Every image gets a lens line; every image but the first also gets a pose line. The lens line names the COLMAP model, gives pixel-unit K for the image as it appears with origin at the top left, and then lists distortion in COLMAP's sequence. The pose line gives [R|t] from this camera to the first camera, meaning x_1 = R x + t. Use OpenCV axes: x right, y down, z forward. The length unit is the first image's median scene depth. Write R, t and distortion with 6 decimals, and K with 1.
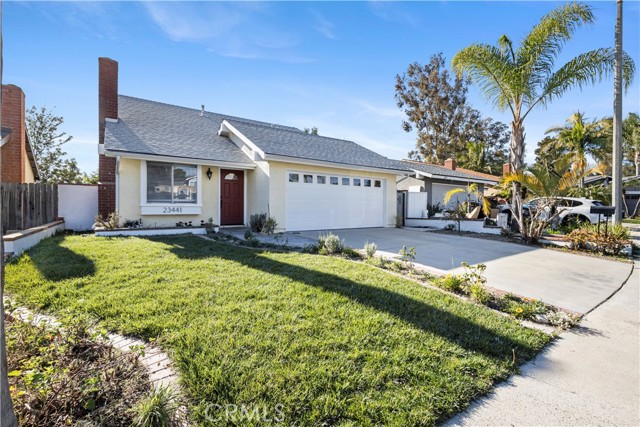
lens RADIAL K [[296.1, 0, 318.5], [0, 296.1, 211.2], [0, 0, 1]] dist [0.019025, -0.001289]
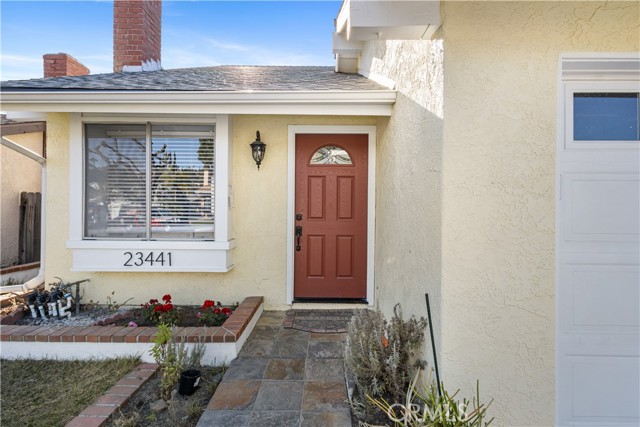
lens RADIAL K [[296.1, 0, 321.6], [0, 296.1, 212.6], [0, 0, 1]] dist [0.019025, -0.001289]
pose [[0.808390, 0.011444, -0.588535, -0.109733], [-0.010402, 0.999933, 0.005155, -0.055756], [0.588555, 0.001954, 0.808455, 0.741616]]
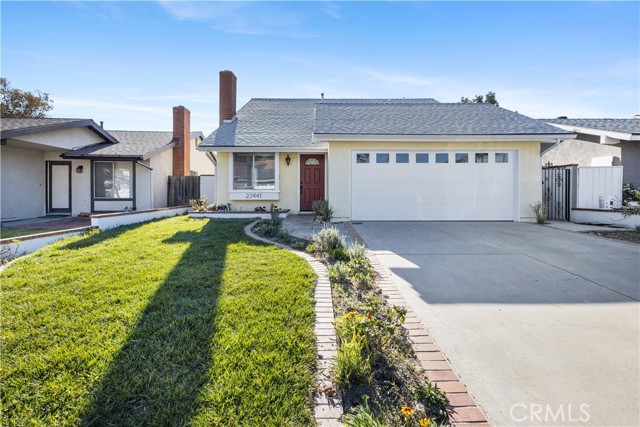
lens RADIAL K [[296.1, 0, 326.1], [0, 296.1, 201.1], [0, 0, 1]] dist [0.019025, -0.001289]
pose [[0.819410, 0.011965, -0.573084, 0.309175], [-0.002180, 0.999840, 0.017758, -0.004049], [0.573204, -0.013302, 0.819305, 0.231481]]
